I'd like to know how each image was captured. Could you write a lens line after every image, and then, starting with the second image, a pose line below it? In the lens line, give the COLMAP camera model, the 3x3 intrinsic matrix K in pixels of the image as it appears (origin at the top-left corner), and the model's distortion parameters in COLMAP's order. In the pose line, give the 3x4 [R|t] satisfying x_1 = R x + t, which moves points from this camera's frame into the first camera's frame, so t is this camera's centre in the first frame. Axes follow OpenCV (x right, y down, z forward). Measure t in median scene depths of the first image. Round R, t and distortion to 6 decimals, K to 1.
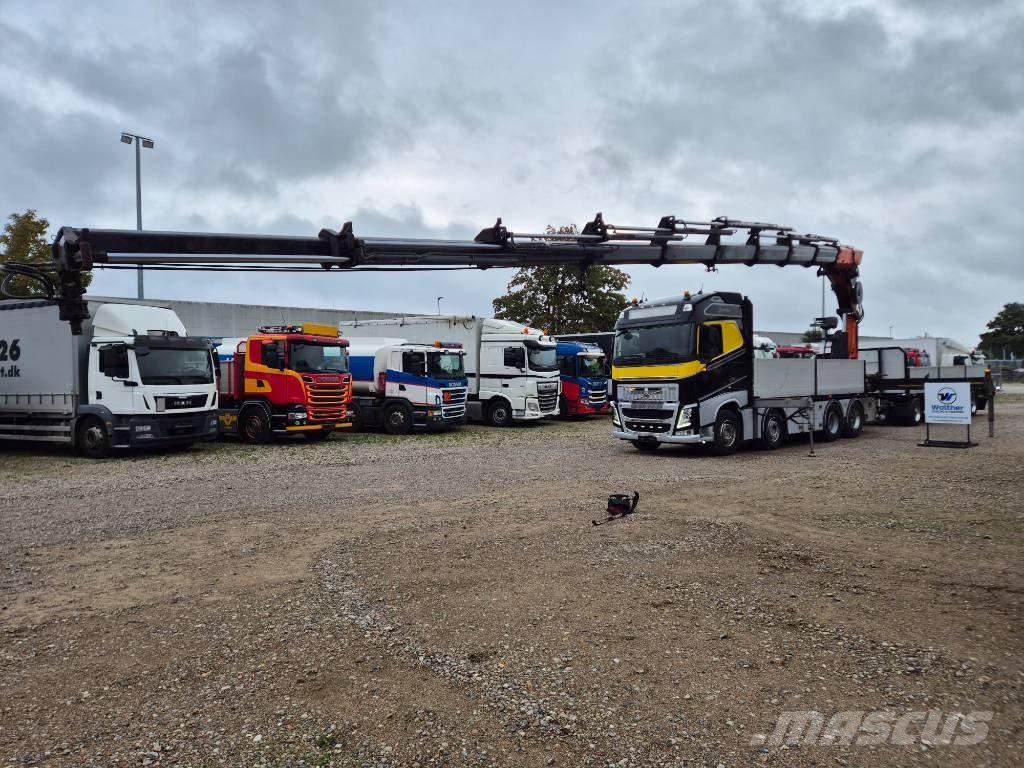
lens RADIAL K [[673.7, 0, 514.0], [0, 673.7, 390.1], [0, 0, 1]] dist [0.097921, -0.081991]
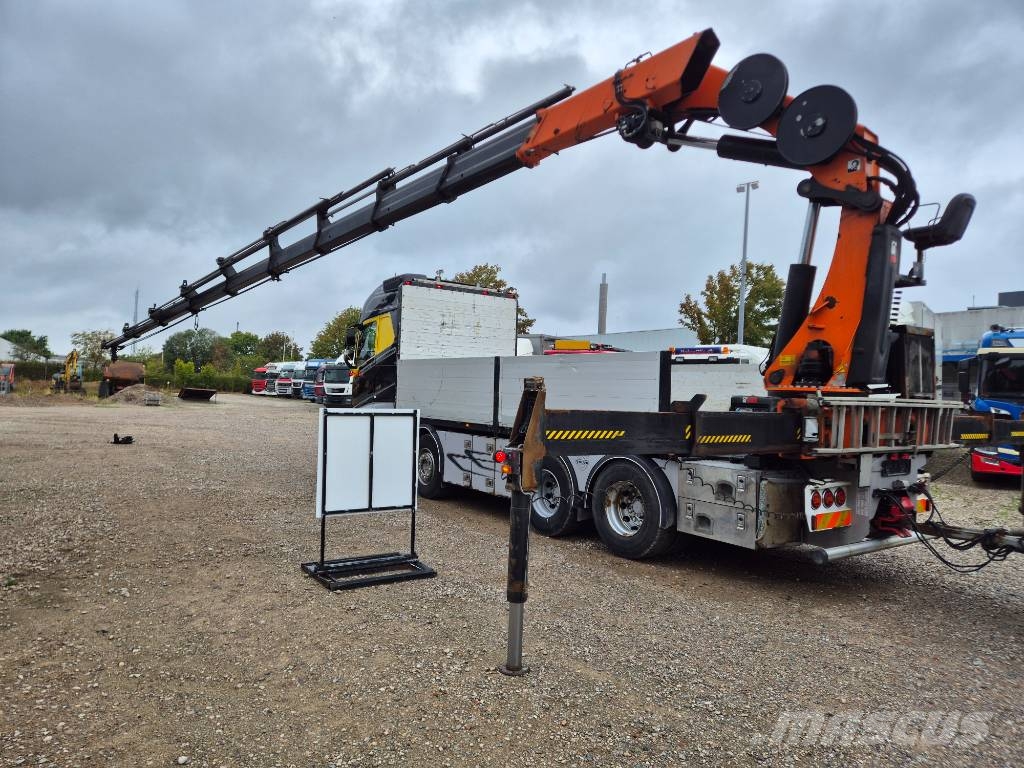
lens RADIAL K [[679.9, 0, 515.1], [0, 679.9, 354.3], [0, 0, 1]] dist [0.036387, 0.000635]
pose [[-0.087721, -0.033397, -0.995585, 1.011927], [-0.037519, 0.998839, -0.030200, -0.032534], [0.995438, 0.034704, -0.088872, 1.118453]]
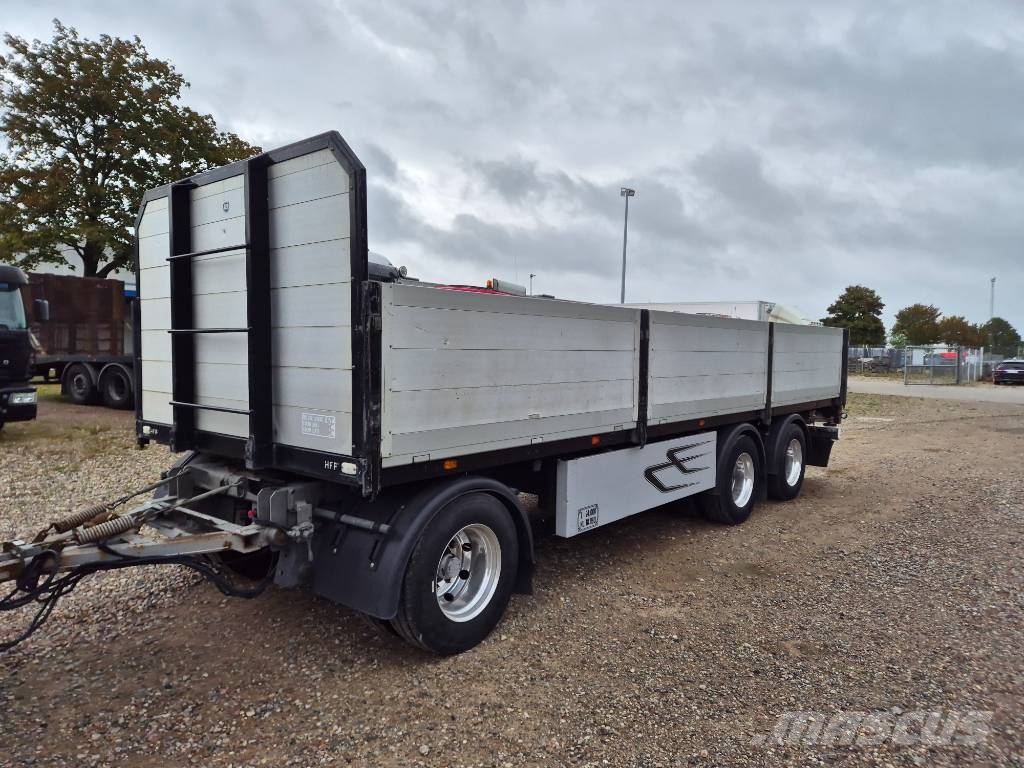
lens RADIAL K [[675.8, 0, 509.6], [0, 675.8, 386.5], [0, 0, 1]] dist [0.088865, -0.073079]
pose [[0.984418, 0.036756, 0.171961, 0.751945], [-0.042811, 0.998582, 0.031634, -0.021408], [-0.170555, -0.038503, 0.984596, 1.119296]]
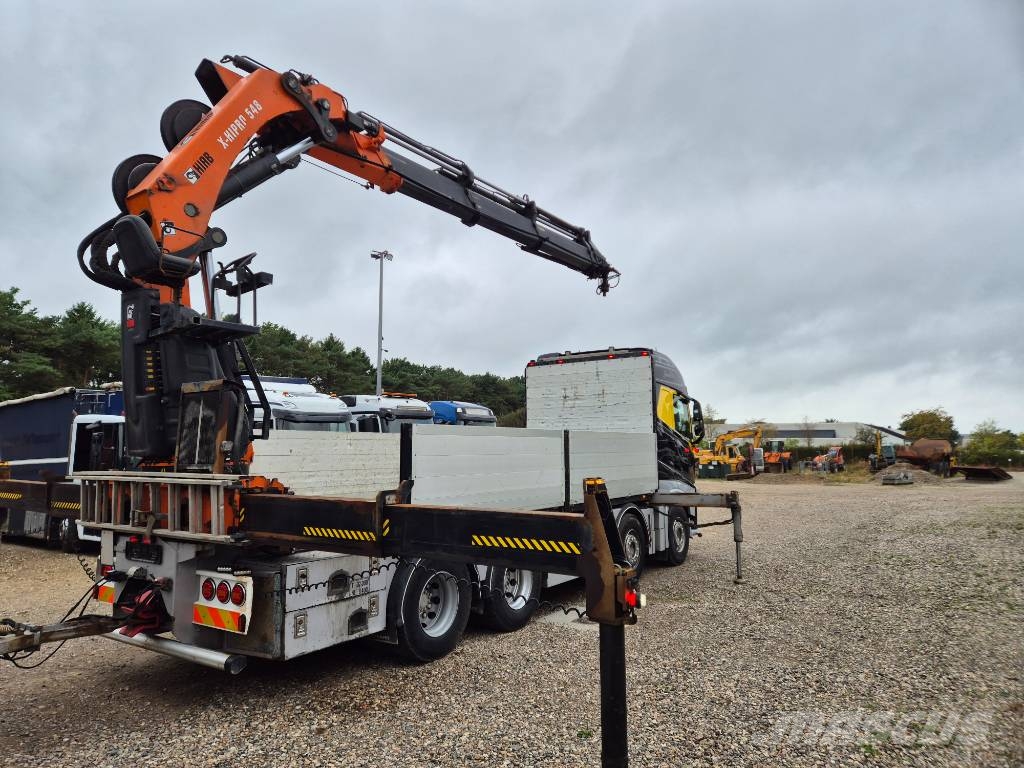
lens RADIAL K [[677.1, 0, 515.7], [0, 677.1, 367.6], [0, 0, 1]] dist [0.039314, -0.056843]
pose [[-0.962886, -0.012838, -0.269605, 0.539956], [0.017427, 0.993827, -0.109564, -0.038144], [0.269347, -0.110196, -0.956718, 1.651888]]
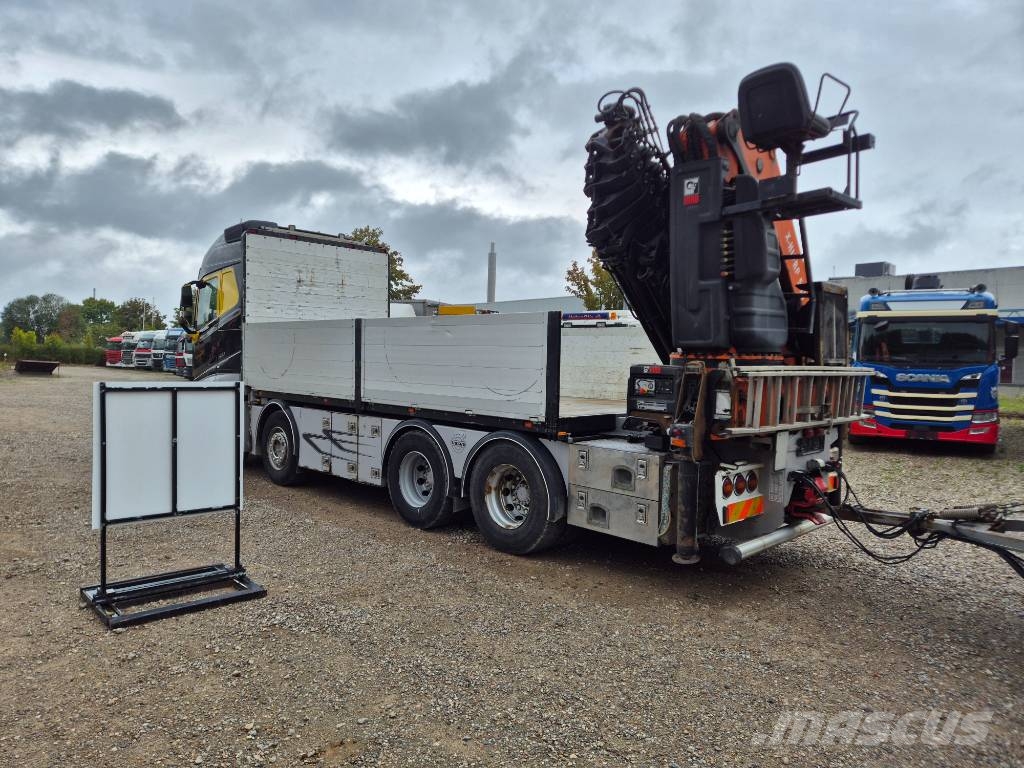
lens RADIAL K [[682.3, 0, 506.7], [0, 682.3, 390.3], [0, 0, 1]] dist [0.040369, -0.002671]
pose [[0.062255, 0.060926, -0.996199, 0.933552], [-0.037035, 0.997589, 0.058696, -0.029118], [0.997373, 0.033240, 0.064361, 1.126750]]
